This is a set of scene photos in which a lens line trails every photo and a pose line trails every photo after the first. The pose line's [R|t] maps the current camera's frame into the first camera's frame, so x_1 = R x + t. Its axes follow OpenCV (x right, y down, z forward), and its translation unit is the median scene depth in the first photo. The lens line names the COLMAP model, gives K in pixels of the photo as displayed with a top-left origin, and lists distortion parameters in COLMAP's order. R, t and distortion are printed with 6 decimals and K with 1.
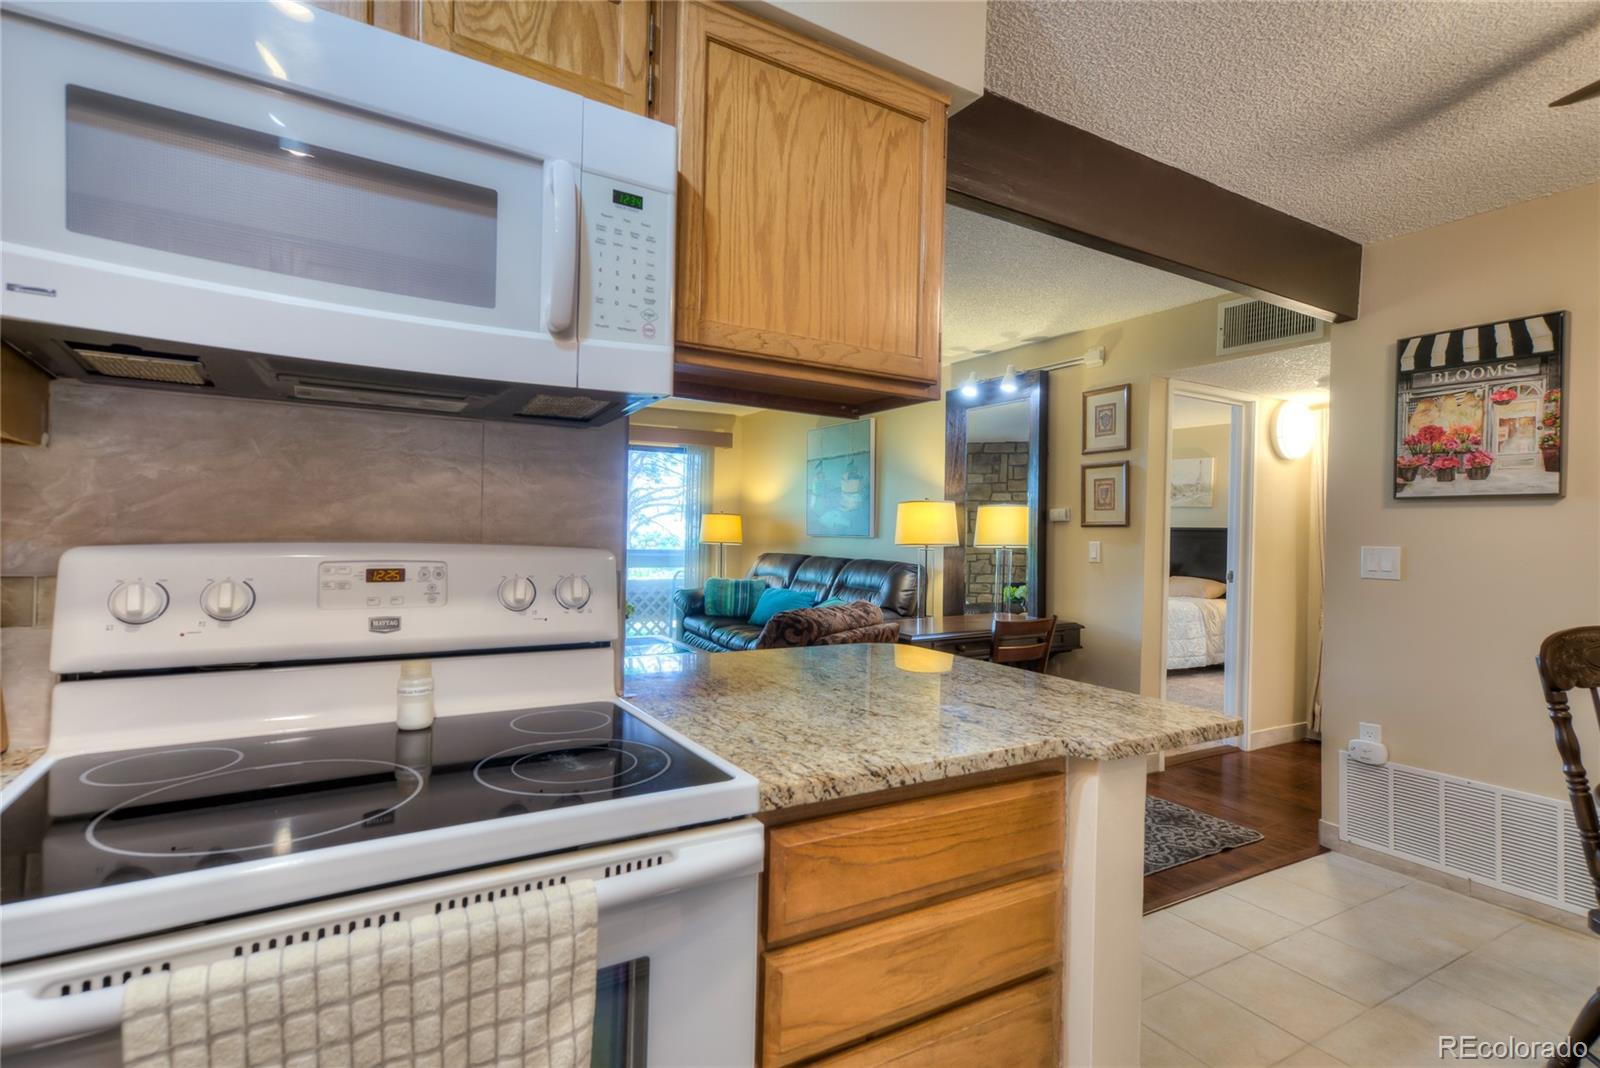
lens RADIAL K [[780.7, 0, 796.4], [0, 780.7, 528.5], [0, 0, 1]] dist [0.003222, 0.014649]
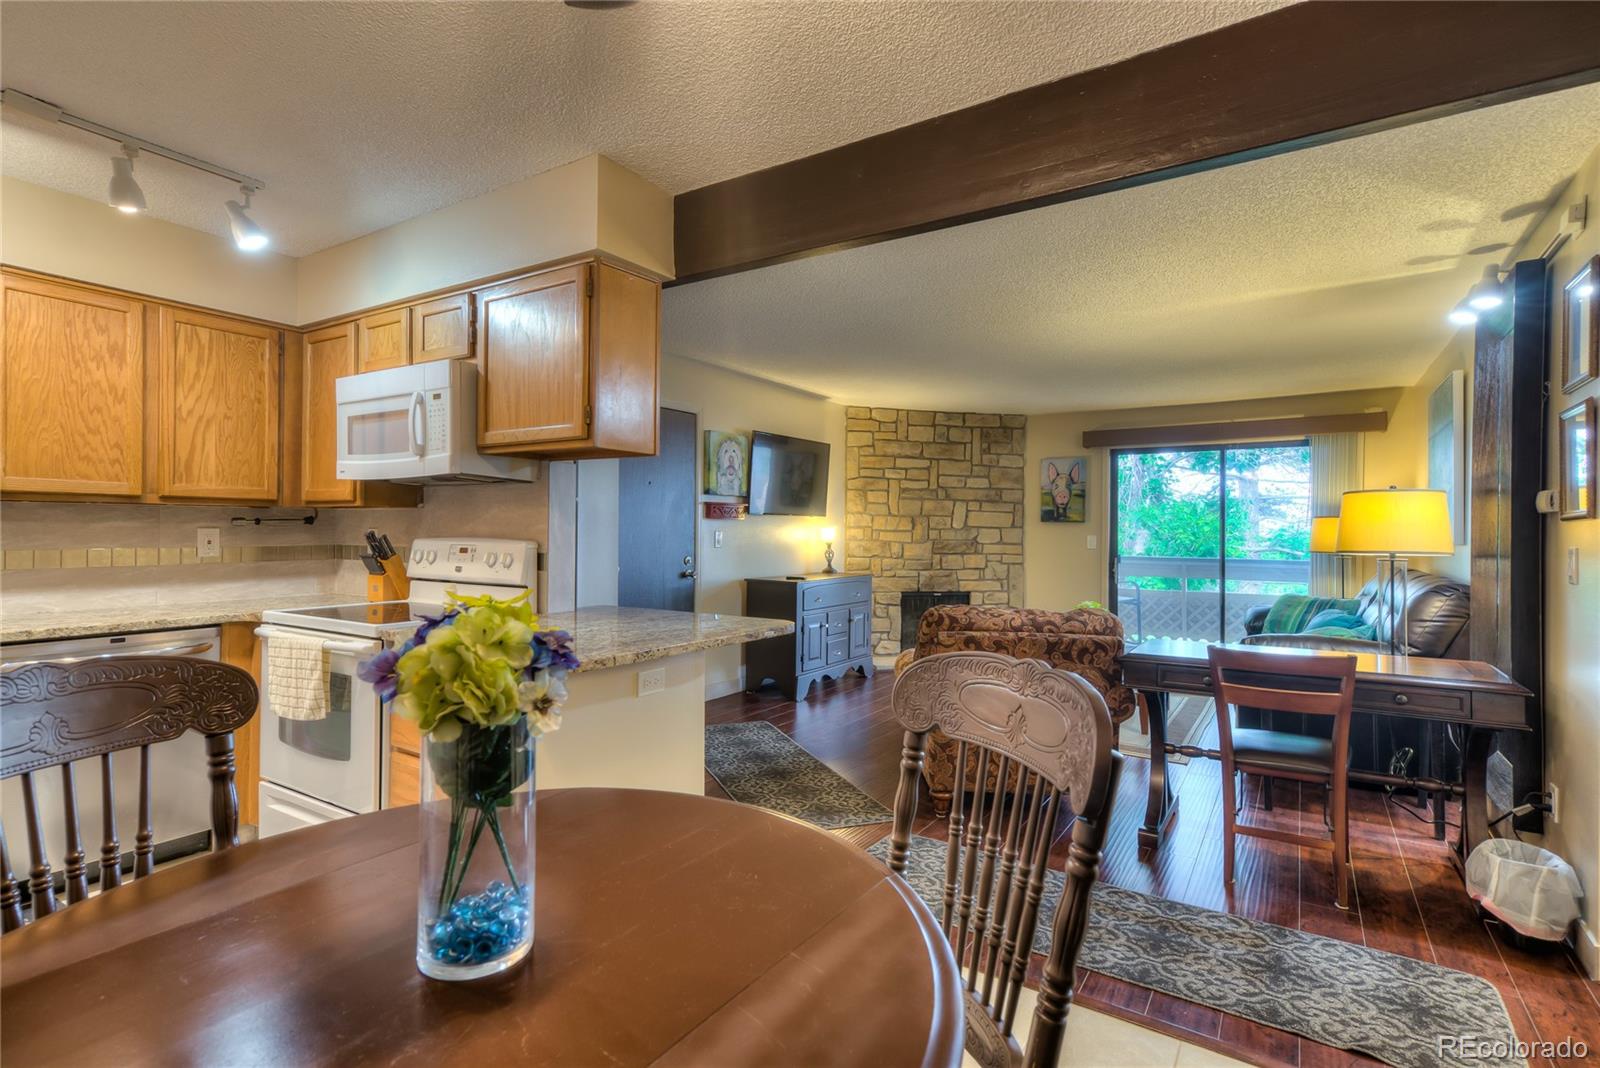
lens RADIAL K [[782.4, 0, 798.1], [0, 782.4, 525.8], [0, 0, 1]] dist [0.006740, 0.016728]
pose [[0.440272, -0.023886, -0.897547, 1.073209], [0.004248, 0.999690, -0.024521, 0.022655], [0.897854, 0.006983, 0.440237, 0.403476]]
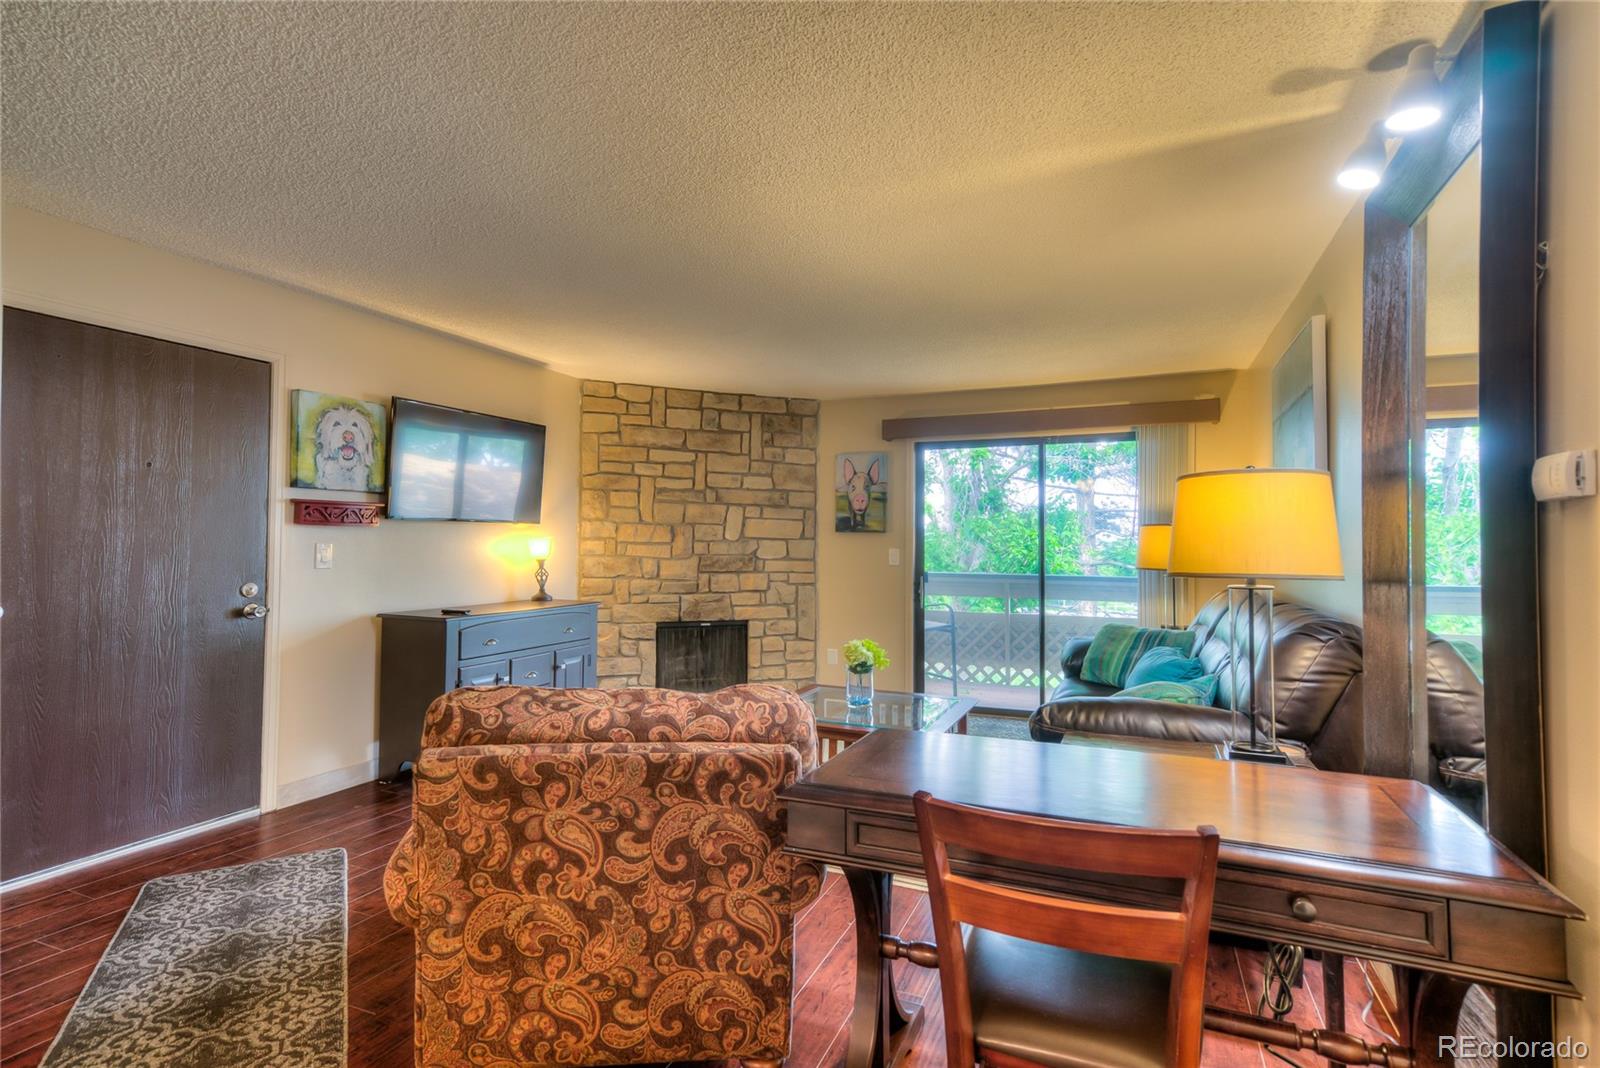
lens RADIAL K [[782.4, 0, 798.1], [0, 782.4, 525.8], [0, 0, 1]] dist [0.006740, 0.016728]
pose [[0.579442, -0.038244, -0.814116, 0.709236], [0.008212, 0.999122, -0.041090, 0.017610], [0.814972, 0.017123, 0.579247, 1.038797]]
